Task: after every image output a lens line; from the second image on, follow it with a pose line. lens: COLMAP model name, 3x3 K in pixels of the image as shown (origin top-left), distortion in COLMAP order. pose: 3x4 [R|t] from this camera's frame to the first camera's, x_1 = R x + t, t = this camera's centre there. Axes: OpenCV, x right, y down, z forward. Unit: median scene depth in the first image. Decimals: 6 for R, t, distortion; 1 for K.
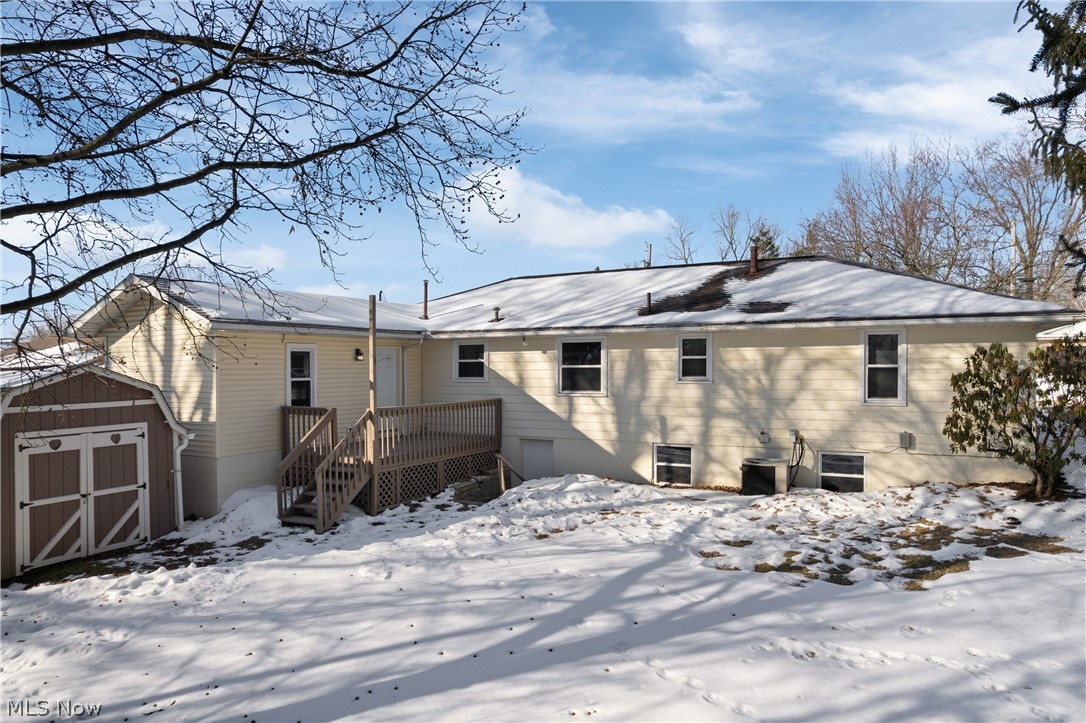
lens RADIAL K [[732.6, 0, 543.0], [0, 732.6, 361.5], [0, 0, 1]] dist [-0.037541, 0.052368]
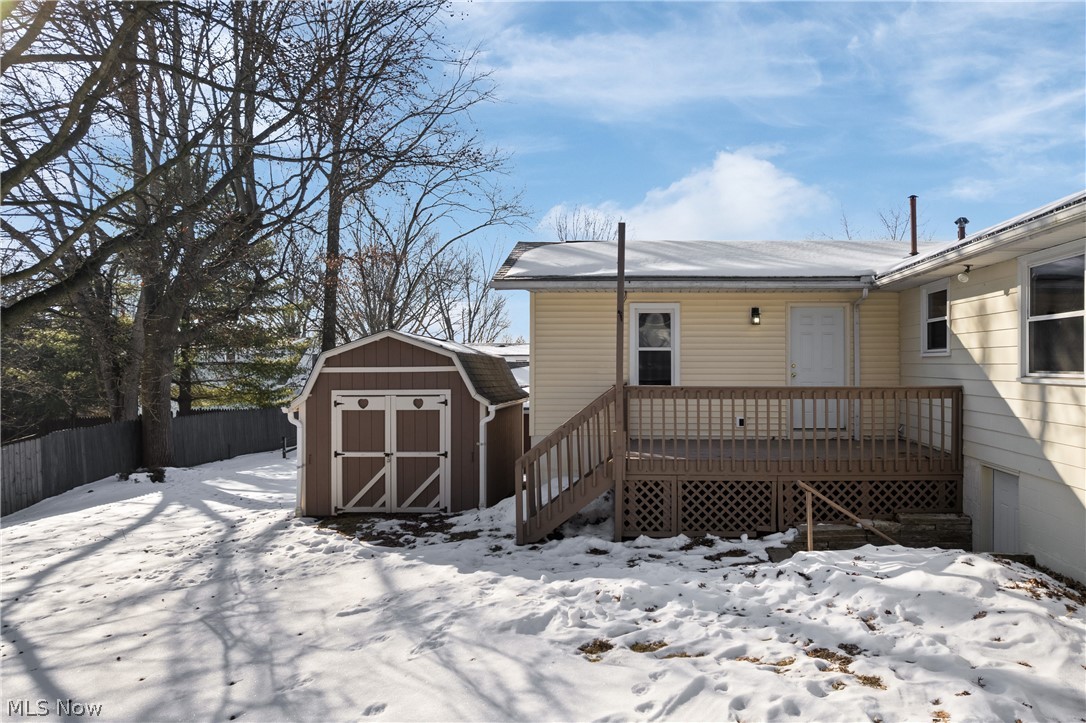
lens RADIAL K [[732.6, 0, 543.0], [0, 732.6, 361.5], [0, 0, 1]] dist [-0.037541, 0.052368]
pose [[0.453841, 0.008671, -0.891041, 0.394719], [0.000634, 0.999949, 0.010053, 0.037935], [0.891083, -0.005127, 0.453812, 0.695154]]
